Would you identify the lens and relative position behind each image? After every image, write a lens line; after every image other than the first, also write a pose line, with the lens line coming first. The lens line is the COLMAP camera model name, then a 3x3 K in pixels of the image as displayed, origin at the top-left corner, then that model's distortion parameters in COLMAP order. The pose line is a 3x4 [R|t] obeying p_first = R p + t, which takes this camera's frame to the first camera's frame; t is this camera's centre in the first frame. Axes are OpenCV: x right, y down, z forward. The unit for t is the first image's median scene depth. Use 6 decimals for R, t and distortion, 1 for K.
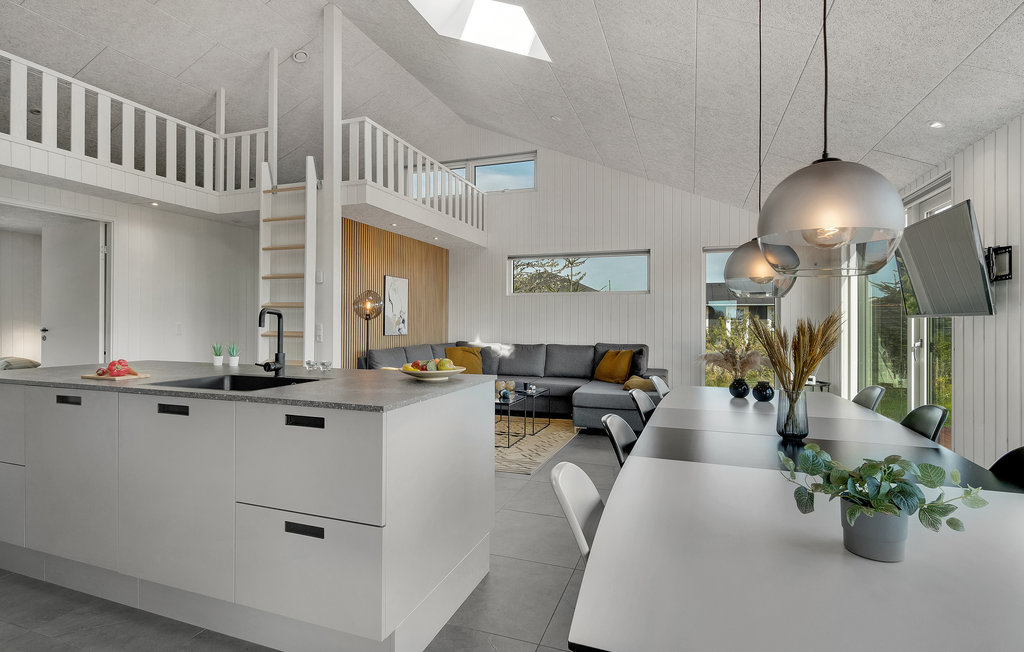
lens RADIAL K [[516.4, 0, 512.0], [0, 516.4, 326.0], [0, 0, 1]] dist [-0.000513, 0.000004]
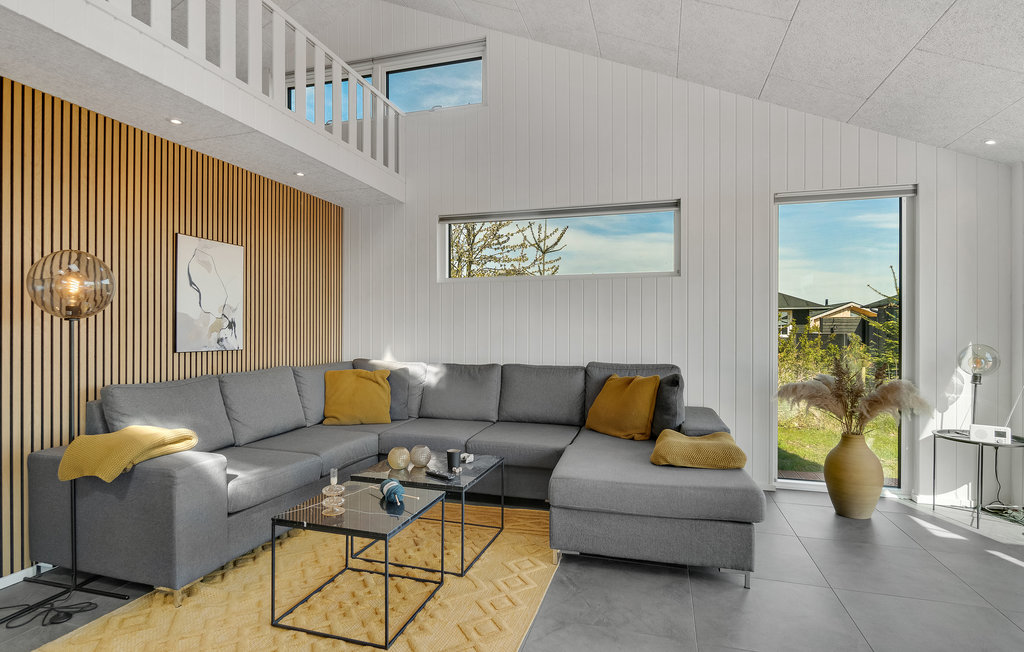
lens RADIAL K [[516.4, 0, 512.0], [0, 516.4, 326.0], [0, 0, 1]] dist [-0.000513, 0.000004]
pose [[0.998447, -0.001711, 0.055689, 0.047794], [0.002381, 0.999925, -0.011974, -0.000539], [-0.055665, 0.012088, 0.998376, 0.440028]]
